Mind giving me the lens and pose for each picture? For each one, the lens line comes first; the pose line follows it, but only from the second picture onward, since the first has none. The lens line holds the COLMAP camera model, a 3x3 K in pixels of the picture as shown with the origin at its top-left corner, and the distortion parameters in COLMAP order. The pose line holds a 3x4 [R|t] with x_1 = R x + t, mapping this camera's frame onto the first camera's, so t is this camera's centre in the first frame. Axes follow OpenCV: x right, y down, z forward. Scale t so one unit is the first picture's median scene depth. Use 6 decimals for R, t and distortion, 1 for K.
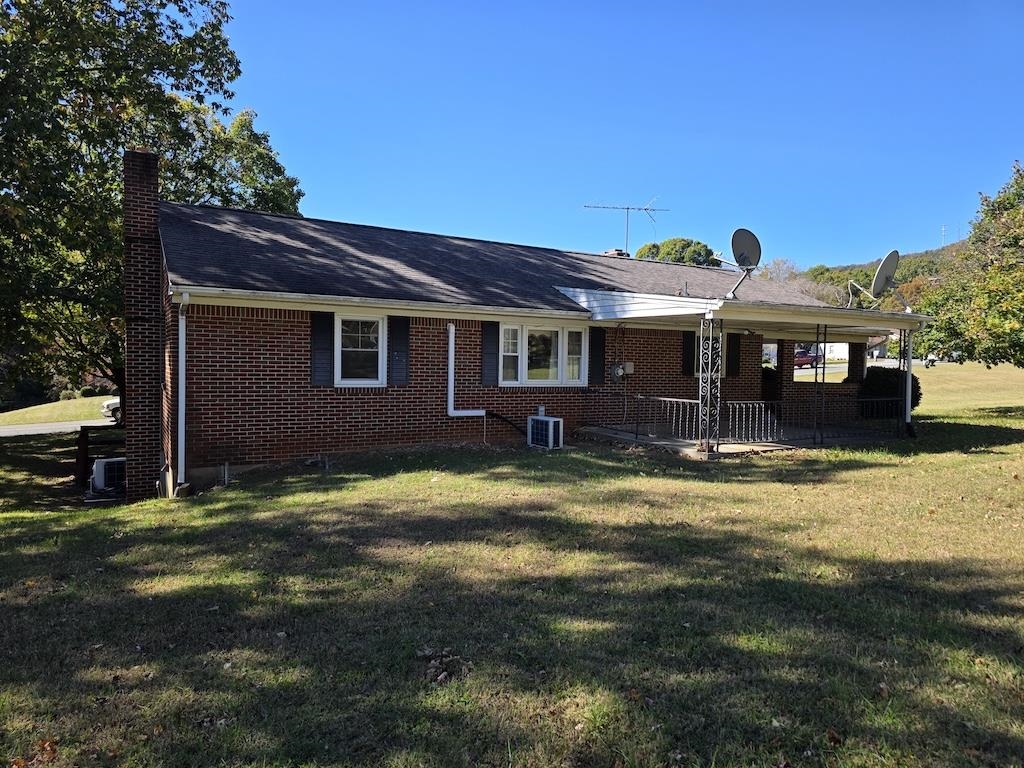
lens RADIAL K [[684.7, 0, 515.1], [0, 684.7, 390.5], [0, 0, 1]] dist [0.068667, -0.061654]
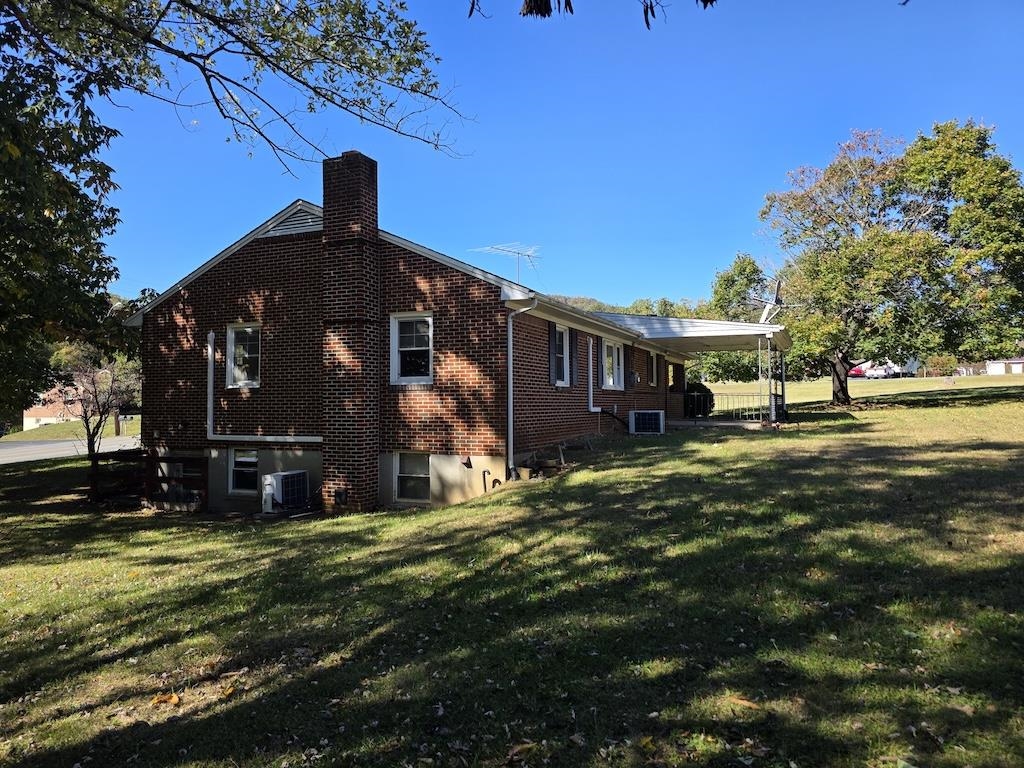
lens RADIAL K [[684.7, 0, 515.1], [0, 684.7, 390.5], [0, 0, 1]] dist [0.068667, -0.061654]
pose [[0.791743, -0.010832, 0.610758, -0.953635], [0.051600, 0.997455, -0.049200, 0.052115], [-0.608671, 0.070469, 0.790287, 0.111231]]
